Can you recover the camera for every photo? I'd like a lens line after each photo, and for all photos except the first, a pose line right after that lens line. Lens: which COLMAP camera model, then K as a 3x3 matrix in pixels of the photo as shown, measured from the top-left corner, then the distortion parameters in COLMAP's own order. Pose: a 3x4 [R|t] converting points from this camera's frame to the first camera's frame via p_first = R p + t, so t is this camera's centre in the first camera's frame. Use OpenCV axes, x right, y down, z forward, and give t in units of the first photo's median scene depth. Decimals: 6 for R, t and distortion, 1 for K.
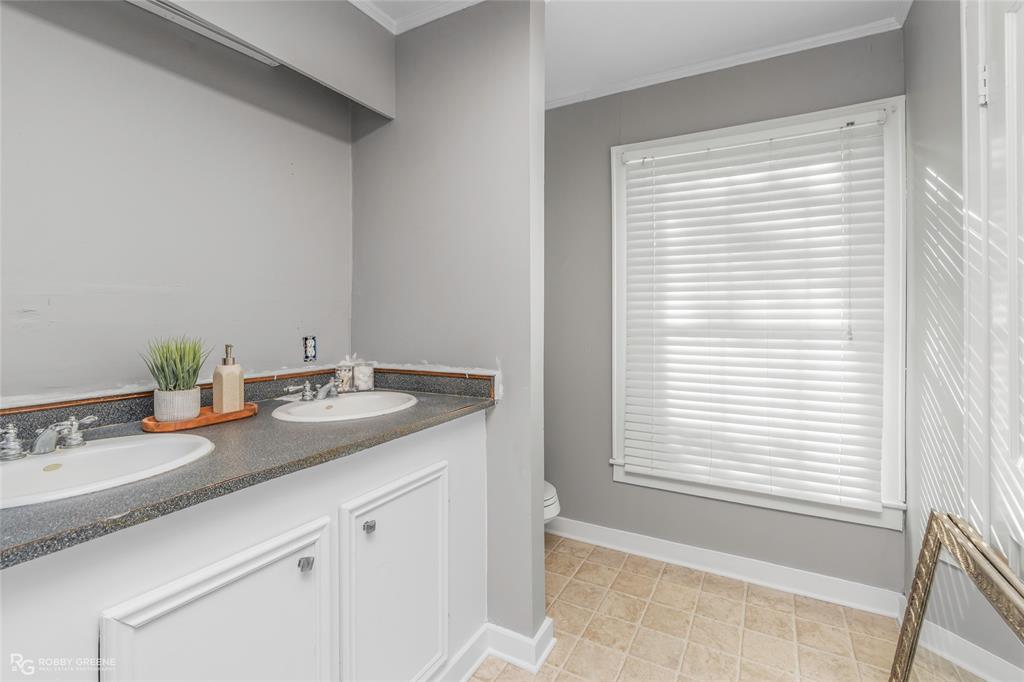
lens RADIAL K [[474.7, 0, 513.7], [0, 474.7, 319.2], [0, 0, 1]] dist [-0.001394, -0.000073]
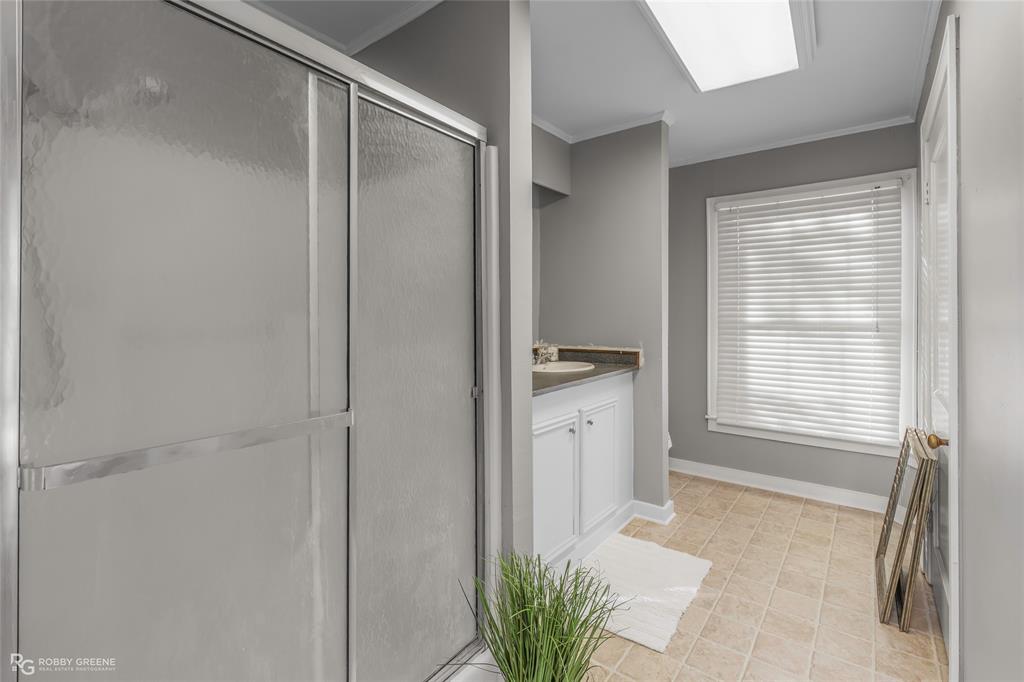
lens RADIAL K [[474.7, 0, 513.7], [0, 474.7, 319.2], [0, 0, 1]] dist [-0.001394, -0.000073]
pose [[0.988990, -0.001995, -0.147971, -0.199823], [0.002786, 0.999983, 0.005138, -0.006381], [0.147958, -0.005494, 0.988978, -0.636860]]
